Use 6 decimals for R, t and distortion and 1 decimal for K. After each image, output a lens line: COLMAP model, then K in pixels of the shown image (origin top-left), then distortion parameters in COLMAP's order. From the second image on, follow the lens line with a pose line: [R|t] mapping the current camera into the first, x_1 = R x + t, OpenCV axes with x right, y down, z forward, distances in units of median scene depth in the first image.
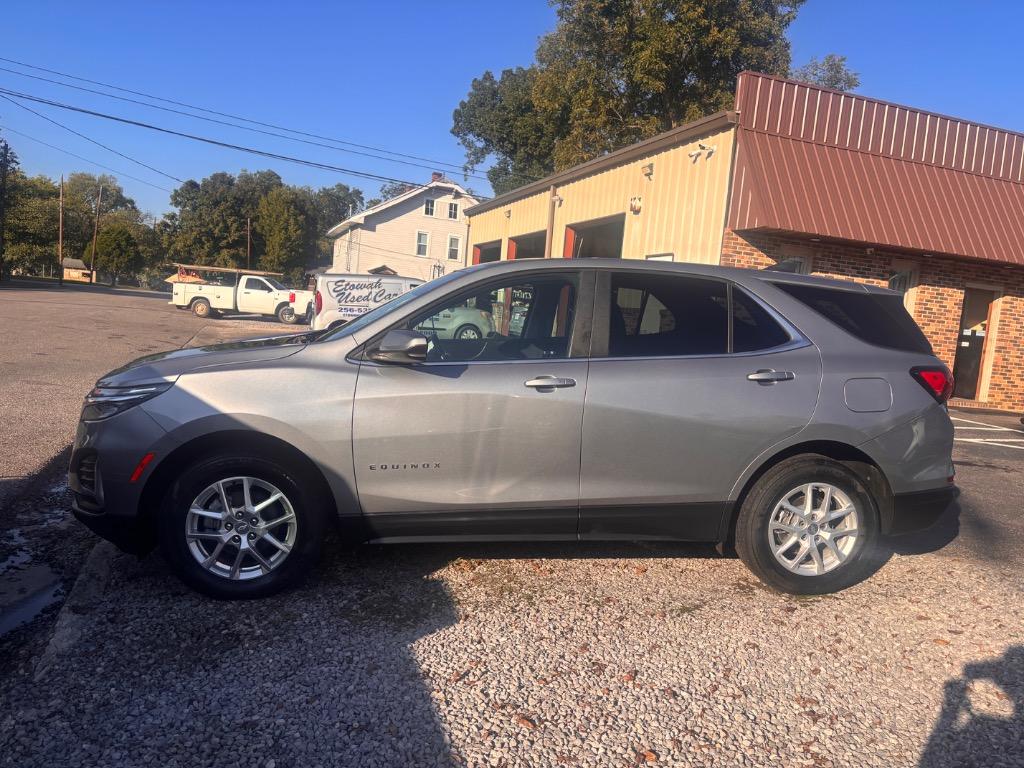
lens RADIAL K [[792.7, 0, 512.0], [0, 792.7, 384.0], [0, 0, 1]] dist [0.052475, -0.074957]
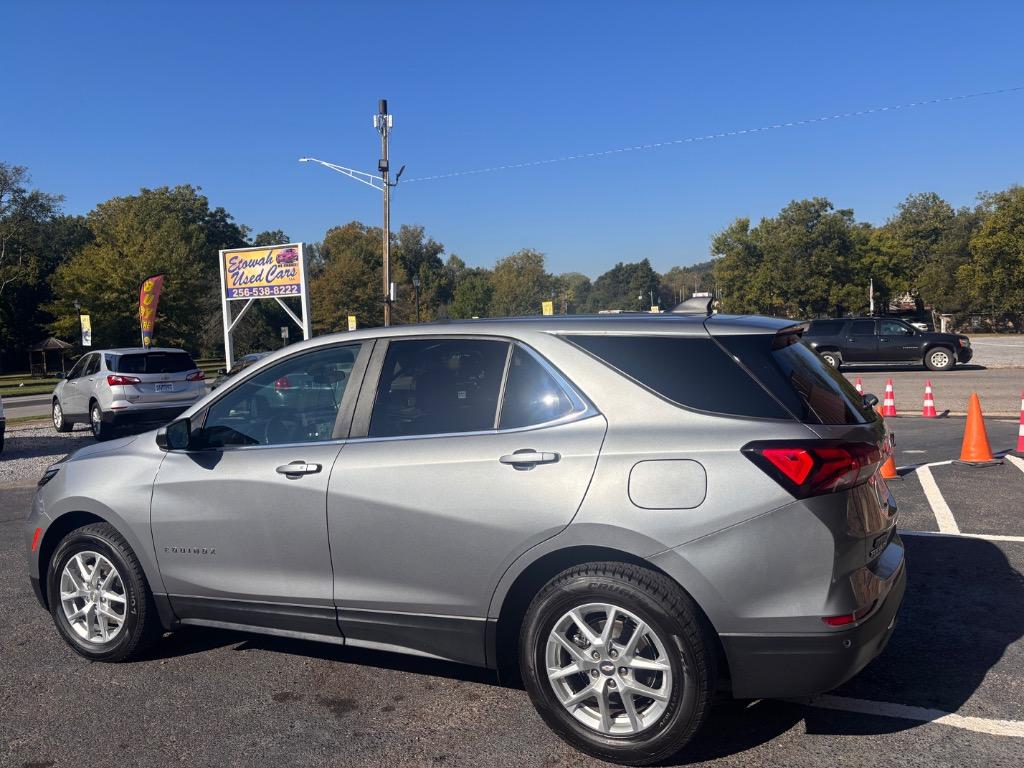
lens RADIAL K [[796.0, 0, 512.0], [0, 796.0, 384.0], [0, 0, 1]] dist [0.057631, -0.065304]
pose [[0.840856, -0.060289, -0.537891, 0.154246], [0.031644, 0.997553, -0.062343, -0.007306], [0.540333, 0.035400, 0.840706, 0.072723]]
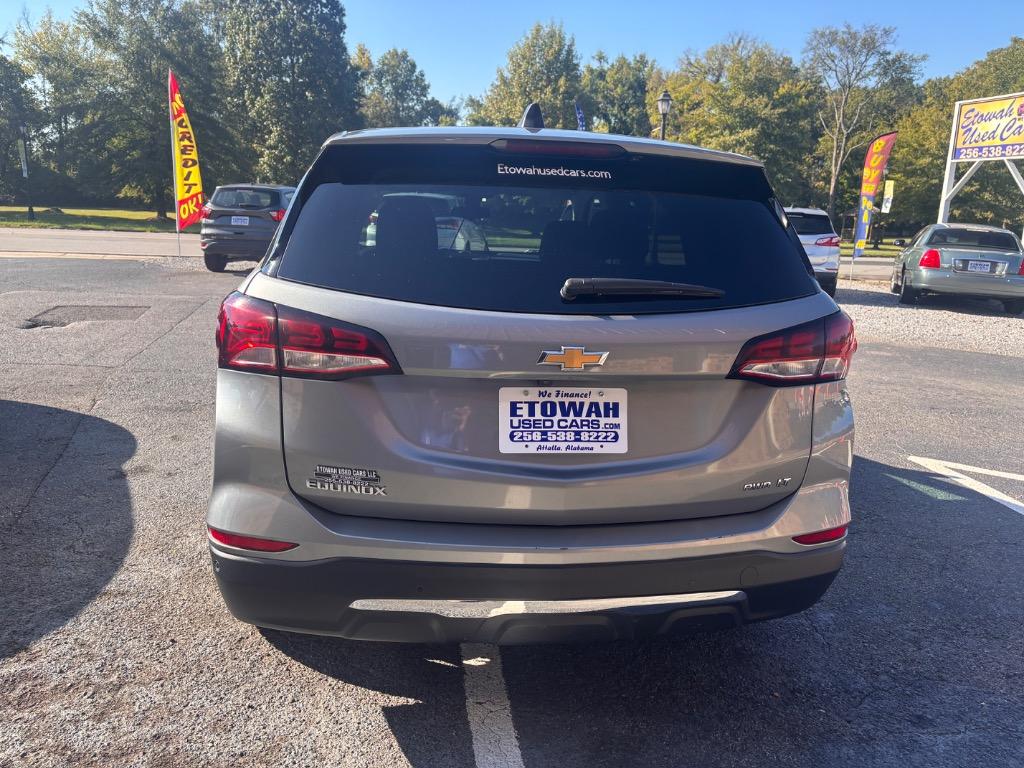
lens RADIAL K [[809.3, 0, 512.0], [0, 809.3, 384.0], [0, 0, 1]] dist [0.062341, -0.090514]
pose [[-0.035741, 0.148531, -0.988262, 0.225822], [-0.150056, 0.976885, 0.152248, -0.014242], [0.988031, 0.153736, -0.012627, 0.257649]]
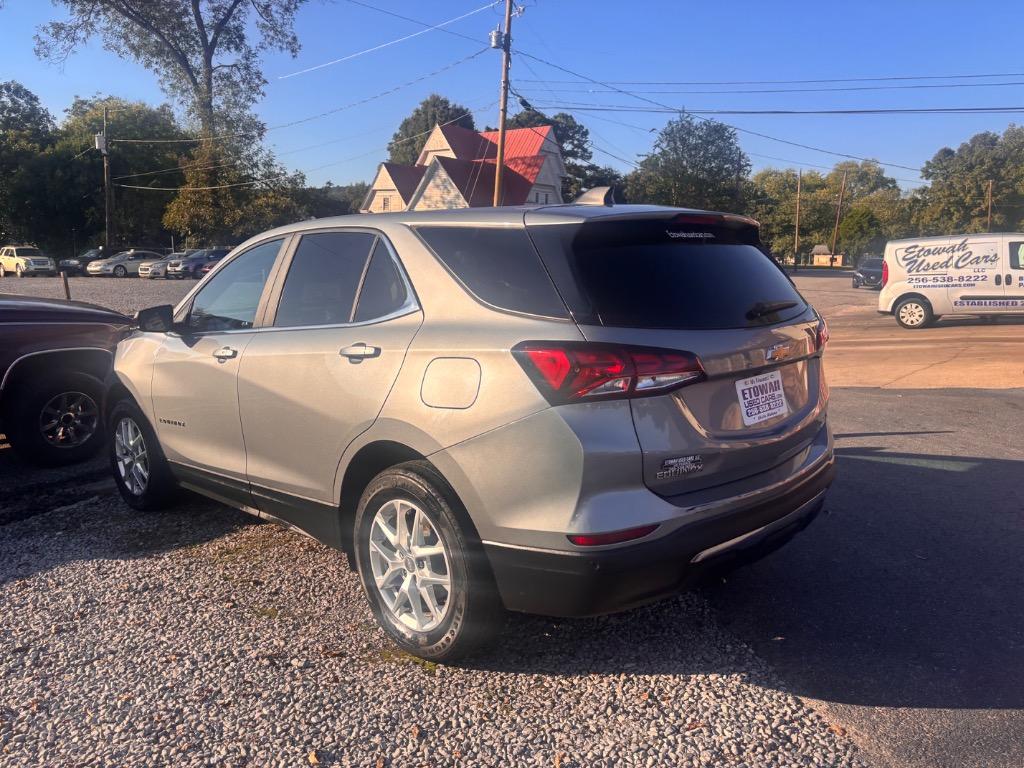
lens RADIAL K [[792.7, 0, 512.0], [0, 792.7, 384.0], [0, 0, 1]] dist [0.052475, -0.074957]
pose [[0.603523, 0.042306, -0.796222, 0.216412], [-0.023700, 0.999102, 0.035122, -0.002069], [0.796993, -0.002326, 0.603984, 0.137576]]
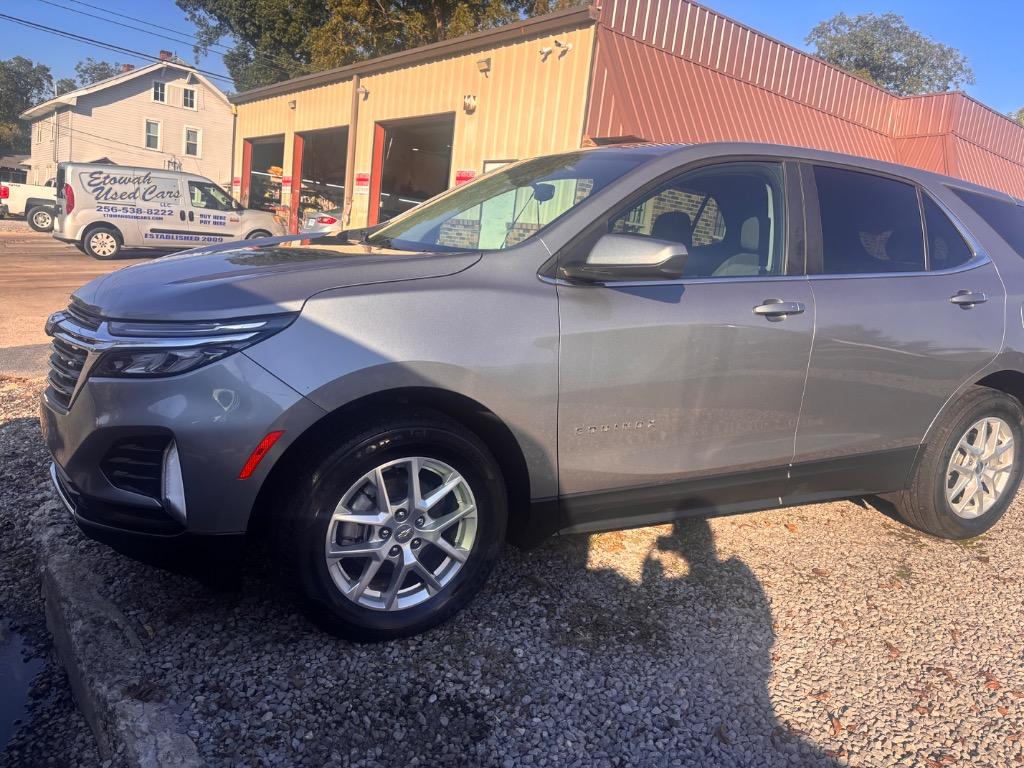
lens RADIAL K [[792.7, 0, 512.0], [0, 792.7, 384.0], [0, 0, 1]] dist [0.052475, -0.074957]
pose [[0.944498, -0.037076, 0.326419, -0.090716], [0.001581, 0.994112, 0.108342, -0.002586], [-0.328514, -0.101812, 0.938996, 0.071785]]
